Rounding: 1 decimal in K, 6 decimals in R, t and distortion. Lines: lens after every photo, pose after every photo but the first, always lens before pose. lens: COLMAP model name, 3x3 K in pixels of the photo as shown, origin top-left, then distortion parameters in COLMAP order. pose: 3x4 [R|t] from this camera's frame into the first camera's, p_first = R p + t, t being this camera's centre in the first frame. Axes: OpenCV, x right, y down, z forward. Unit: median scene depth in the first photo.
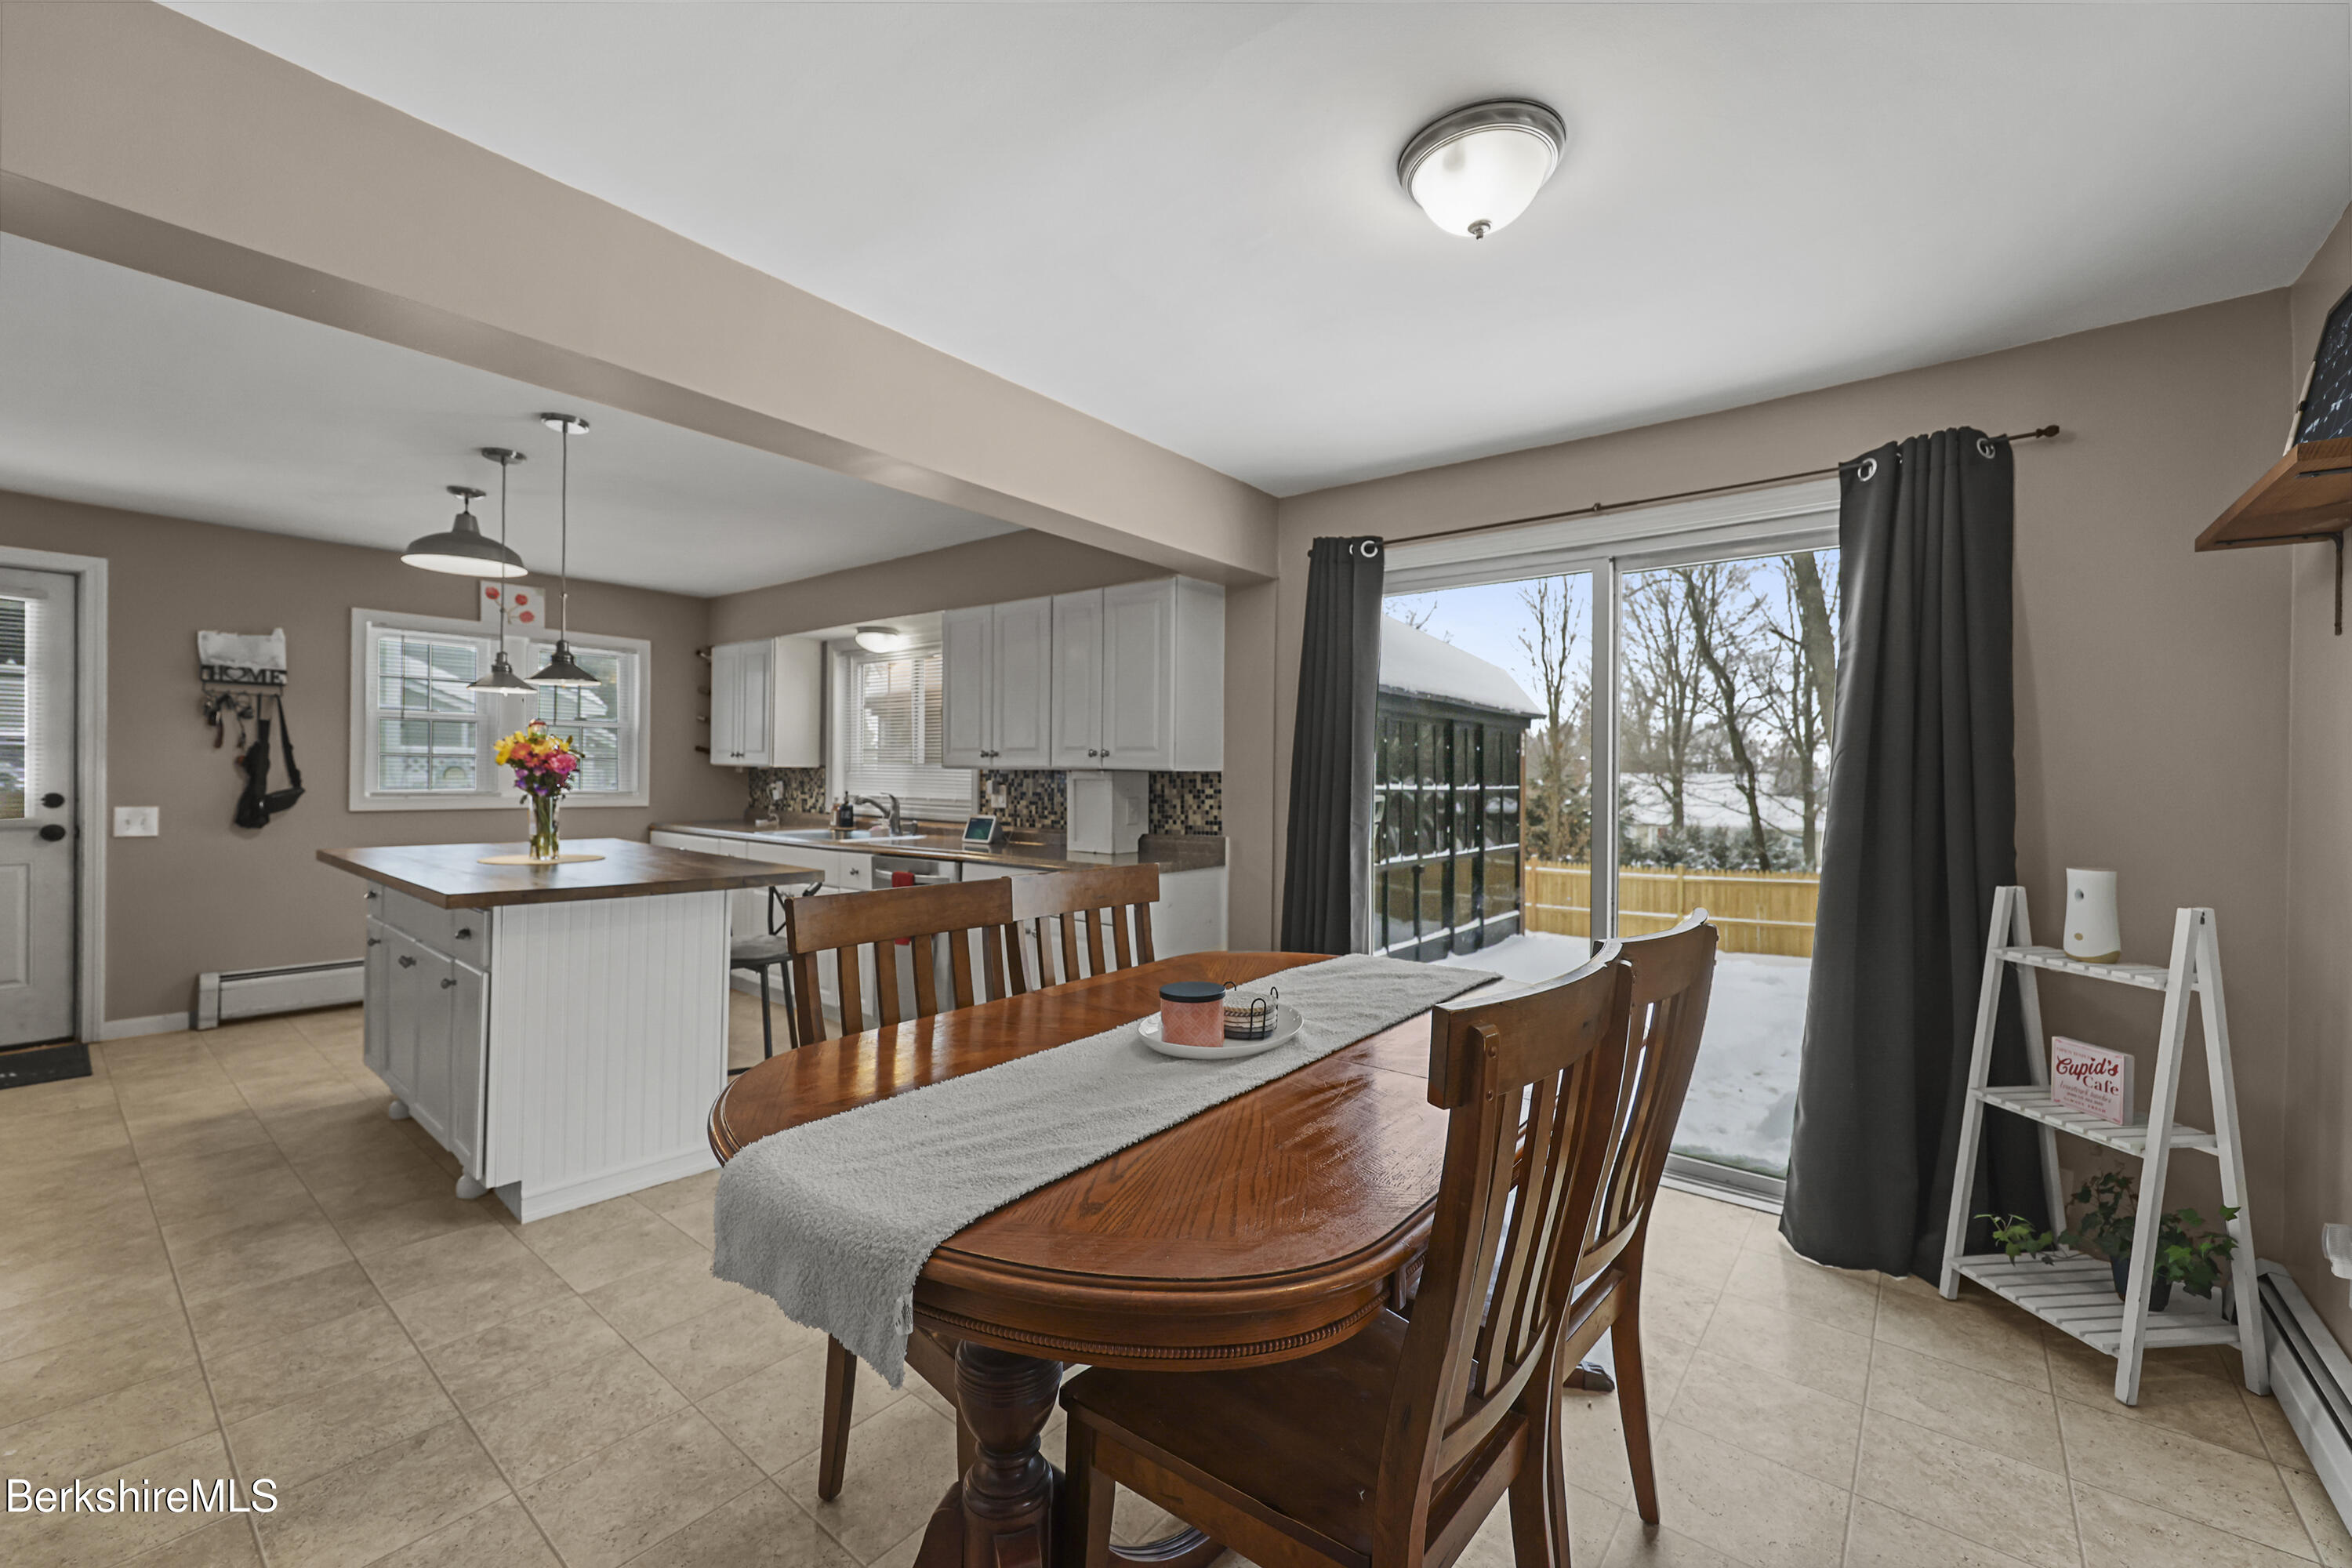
lens RADIAL K [[939.8, 0, 1180.1], [0, 939.8, 779.2], [0, 0, 1]] dist [-0.001850, 0.000391]
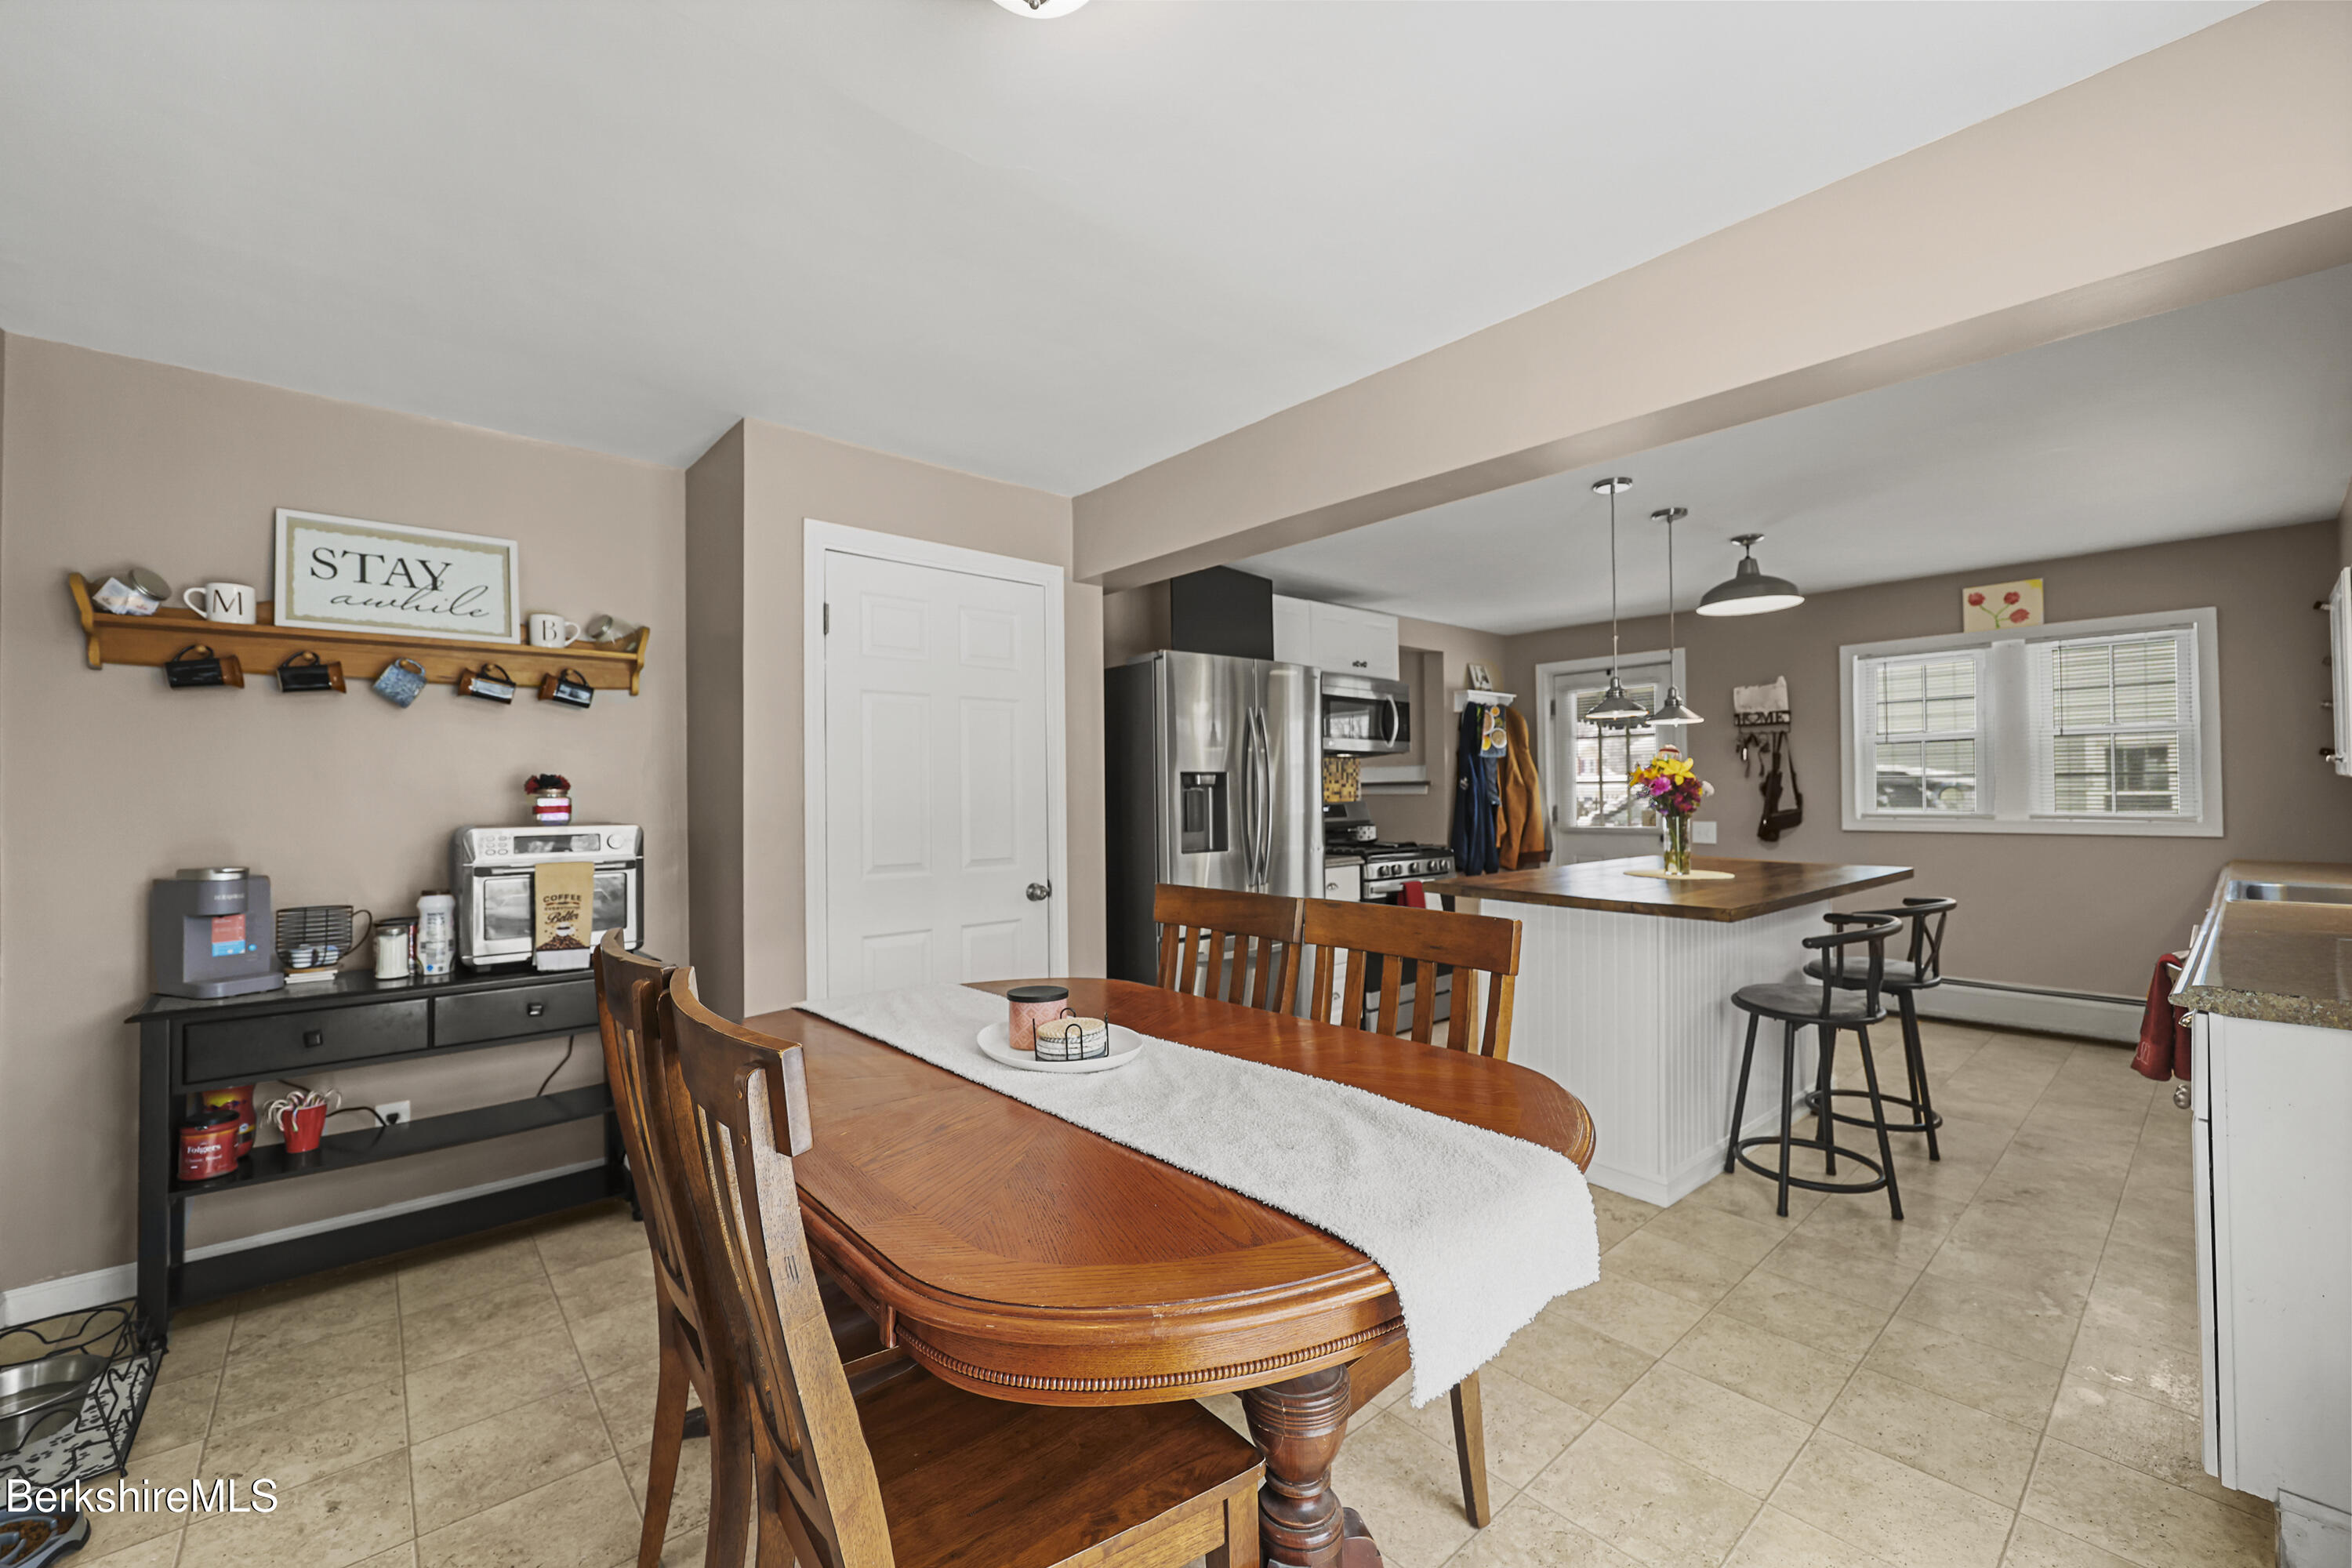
lens RADIAL K [[939.8, 0, 1180.1], [0, 939.8, 779.2], [0, 0, 1]] dist [-0.001850, 0.000391]
pose [[-0.173245, -0.026574, -0.984520, 0.392518], [0.003158, 0.999616, -0.027537, 0.002169], [0.984874, -0.007880, -0.173094, 0.495021]]
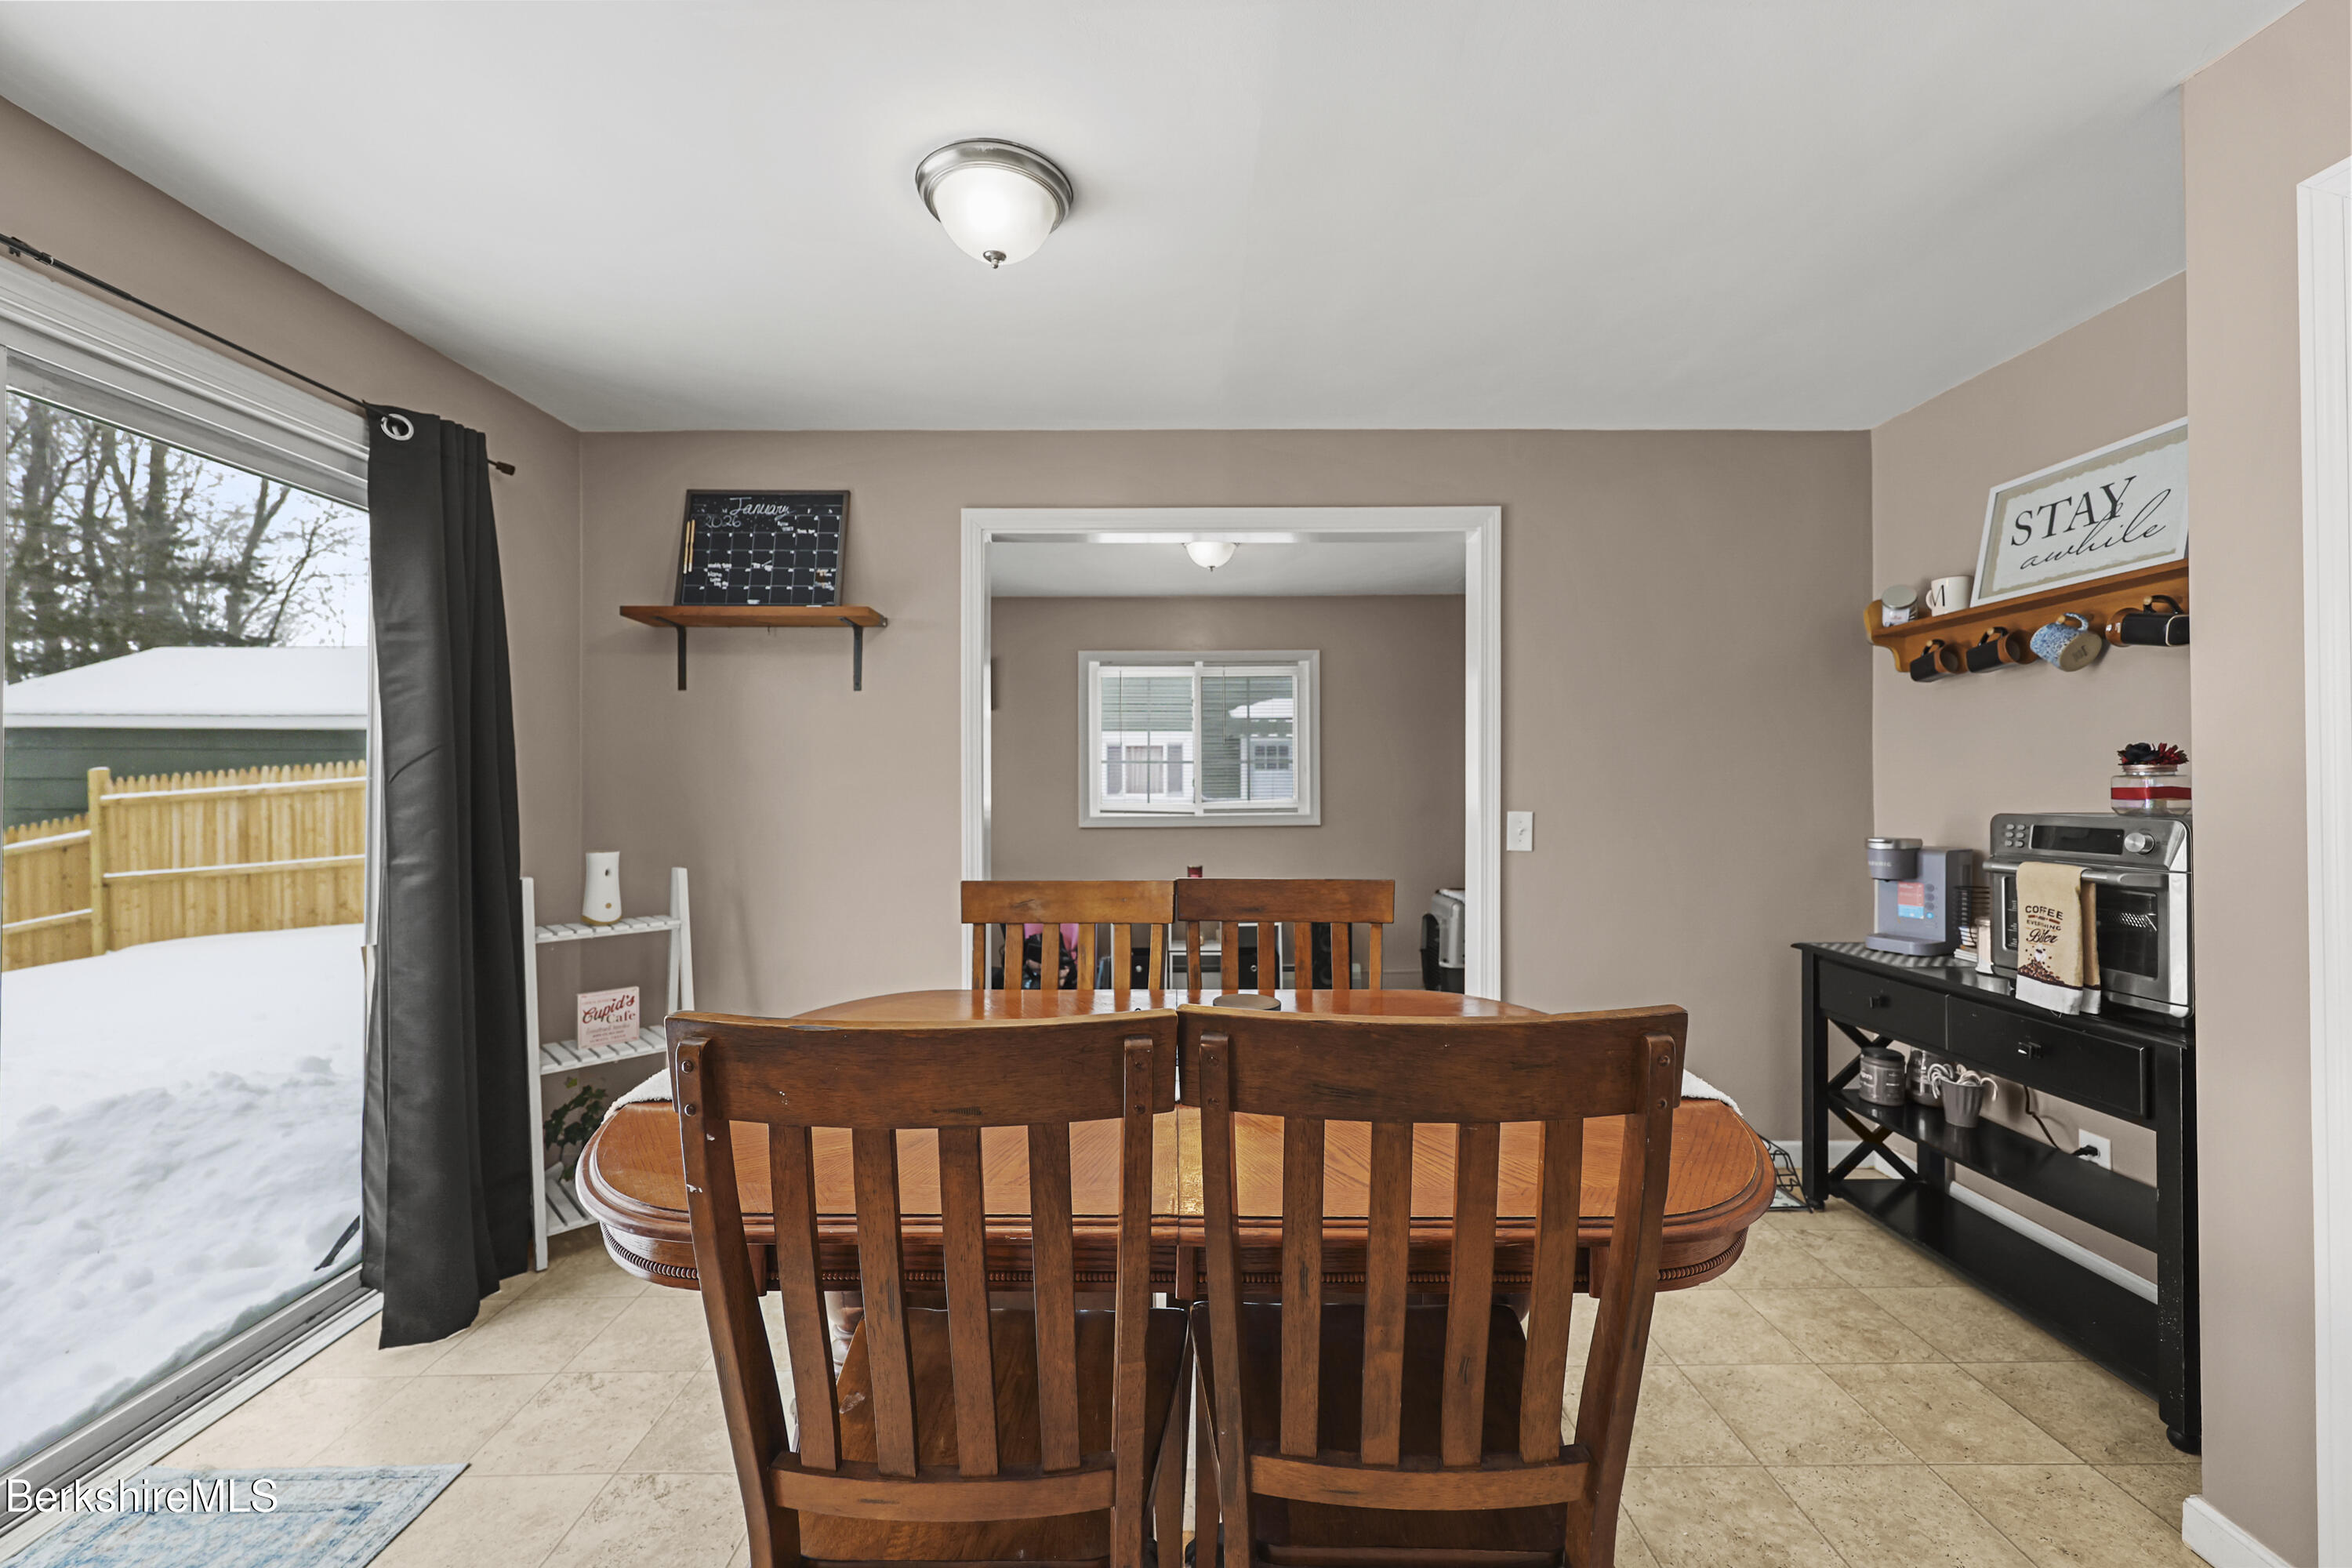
lens RADIAL K [[947.4, 0, 1181.3], [0, 947.4, 778.9], [0, 0, 1]] dist [-0.000879, -0.000059]
pose [[-0.632419, -0.004809, 0.774611, -0.257147], [-0.002144, 0.999988, 0.004458, -0.004487], [-0.774623, 0.001159, -0.632422, 0.614318]]
